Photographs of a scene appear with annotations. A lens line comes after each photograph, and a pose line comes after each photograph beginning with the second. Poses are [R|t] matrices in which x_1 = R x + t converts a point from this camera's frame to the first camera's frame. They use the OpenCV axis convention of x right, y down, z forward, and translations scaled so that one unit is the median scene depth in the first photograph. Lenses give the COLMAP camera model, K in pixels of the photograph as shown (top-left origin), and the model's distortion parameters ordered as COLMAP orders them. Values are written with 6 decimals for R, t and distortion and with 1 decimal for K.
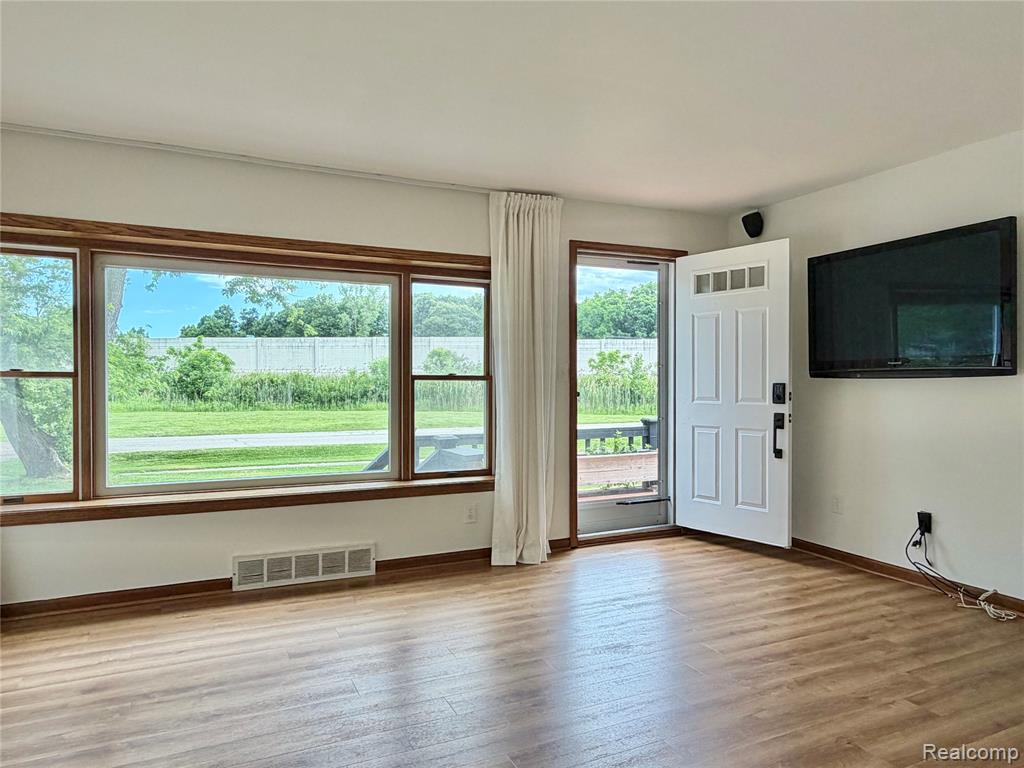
lens RADIAL K [[668.4, 0, 511.8], [0, 668.4, 381.6], [0, 0, 1]] dist [-0.004293, 0.017378]
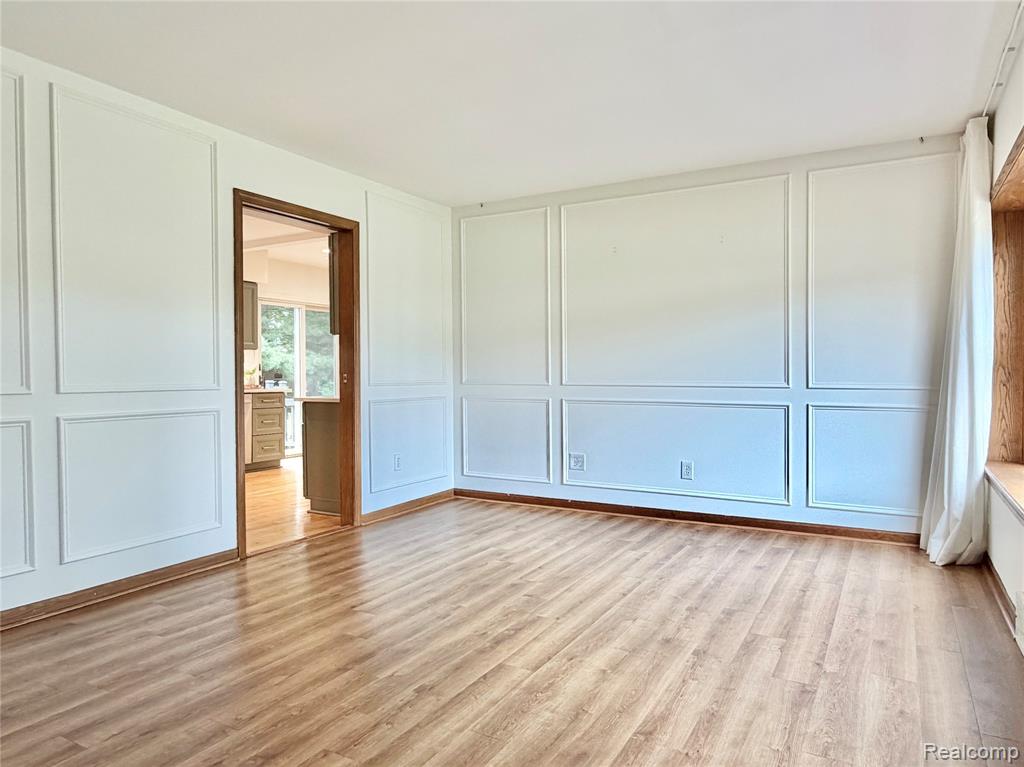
lens RADIAL K [[668.4, 0, 511.8], [0, 668.4, 381.1], [0, 0, 1]] dist [-0.004293, 0.017378]
pose [[-0.823037, 0.010426, -0.567893, 0.397679], [0.002398, 0.999886, 0.014881, 0.027922], [0.567983, 0.010885, -0.822968, 1.222950]]
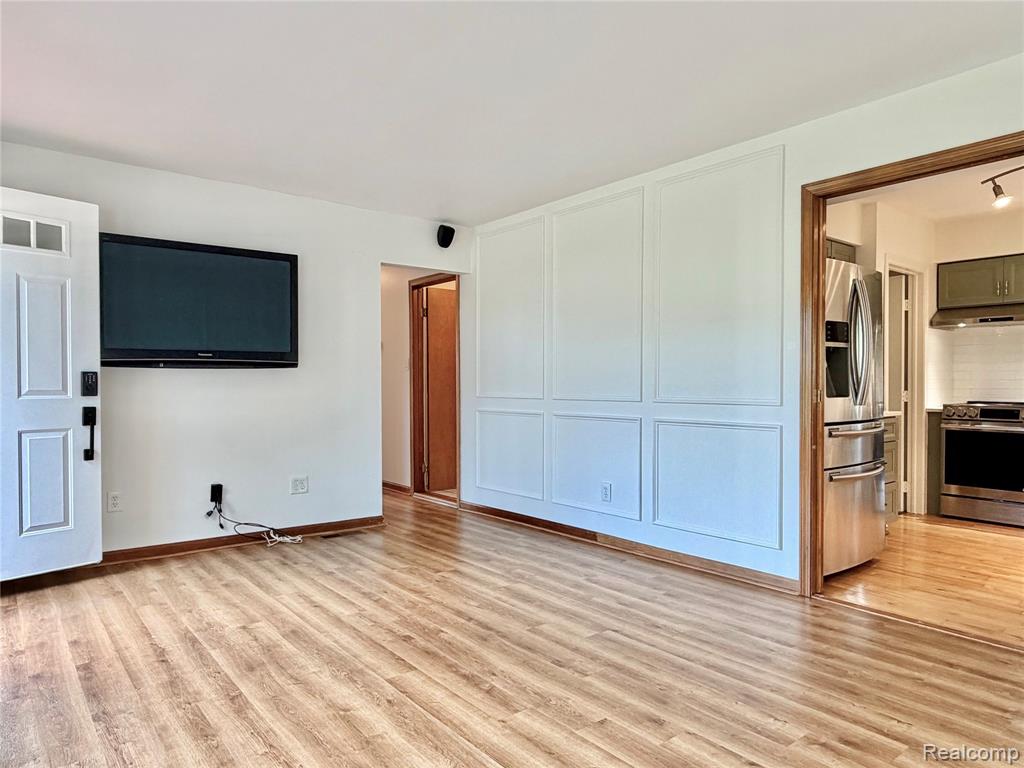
lens RADIAL K [[668.4, 0, 511.8], [0, 668.4, 381.6], [0, 0, 1]] dist [-0.004293, 0.017378]
pose [[-0.229373, 0.000322, 0.973338, -0.619256], [0.003846, 0.999992, 0.000575, 0.018414], [-0.973331, 0.003875, -0.229373, 0.759170]]
